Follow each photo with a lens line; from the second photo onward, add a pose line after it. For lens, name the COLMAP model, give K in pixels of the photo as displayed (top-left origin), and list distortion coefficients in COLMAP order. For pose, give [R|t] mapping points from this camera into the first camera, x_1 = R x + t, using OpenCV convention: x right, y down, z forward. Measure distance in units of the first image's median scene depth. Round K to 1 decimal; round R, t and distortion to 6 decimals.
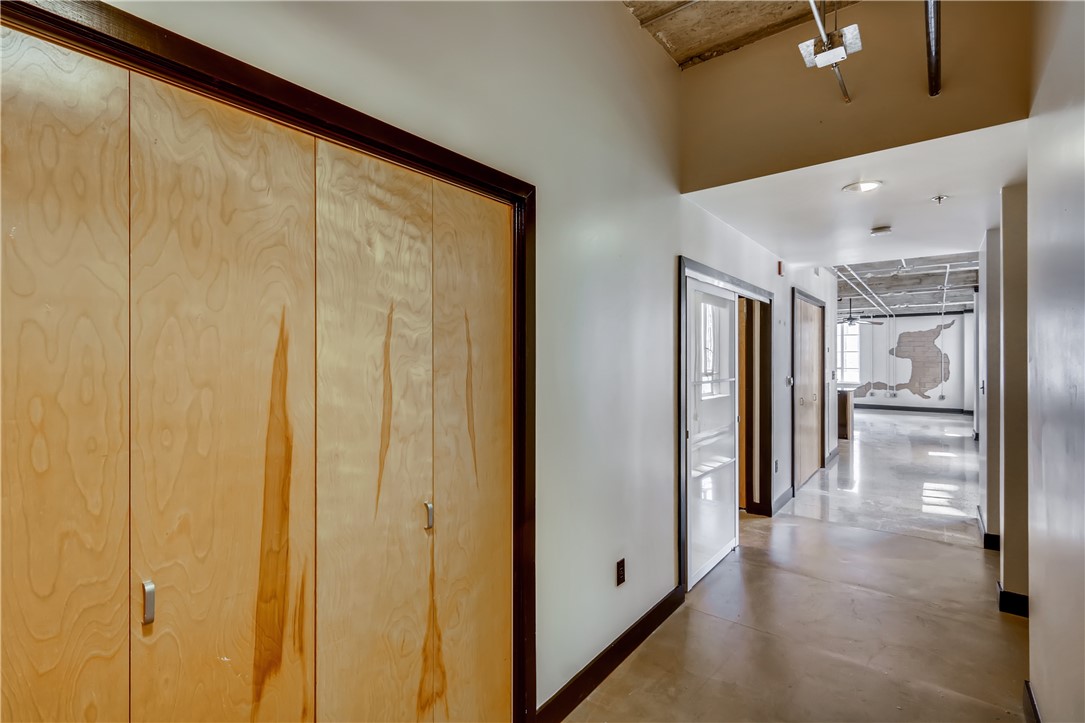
lens RADIAL K [[487.0, 0, 542.5], [0, 487.0, 361.5], [0, 0, 1]] dist [0.001465, 0.000022]
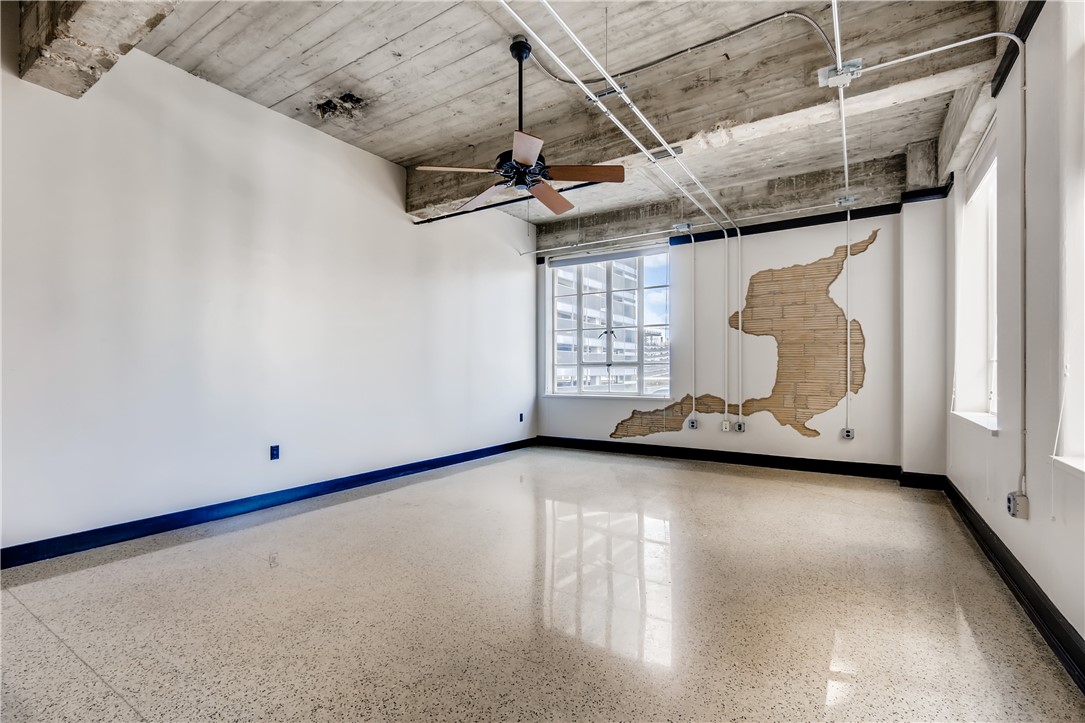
lens RADIAL K [[491.0, 0, 531.1], [0, 491.0, 372.9], [0, 0, 1]] dist [0.001080, -0.000103]
pose [[0.995778, -0.000054, 0.091796, 0.522806], [0.000170, 0.999999, -0.001253, 0.025080], [-0.091796, 0.001263, 0.995777, 0.621773]]
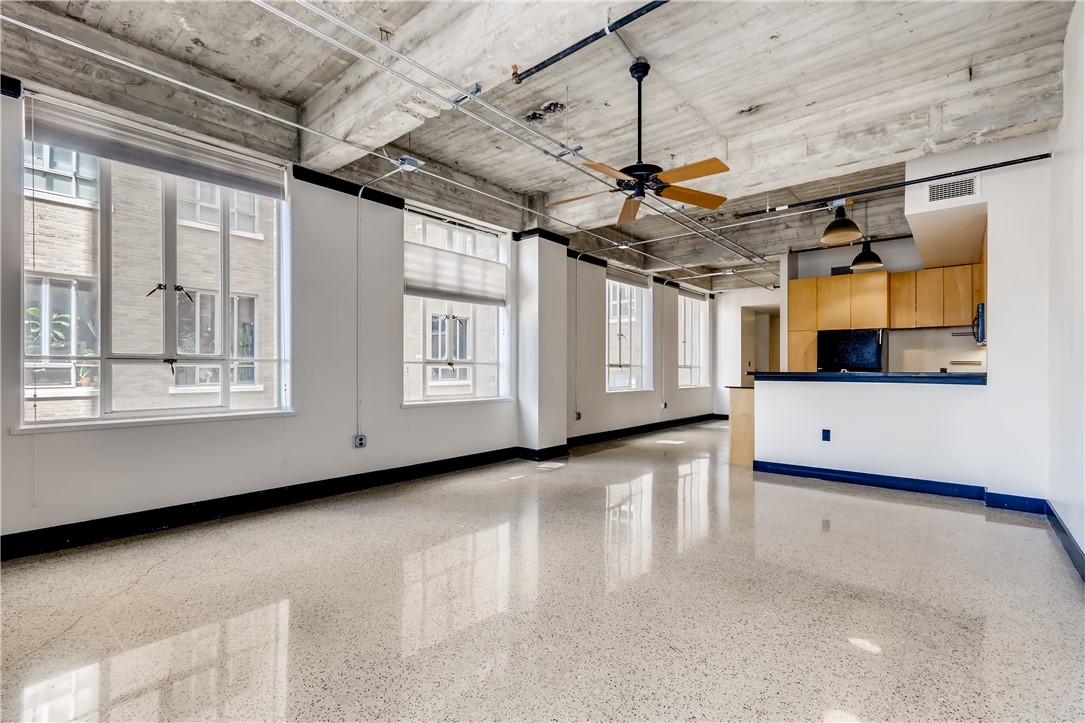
lens RADIAL K [[497.7, 0, 526.8], [0, 497.7, 370.1], [0, 0, 1]] dist [0.001116, -0.000422]
pose [[-0.999351, 0.000366, 0.036008, 0.586976], [0.000596, 0.999979, 0.006393, 0.022501], [-0.036005, 0.006411, -0.999331, 1.105580]]
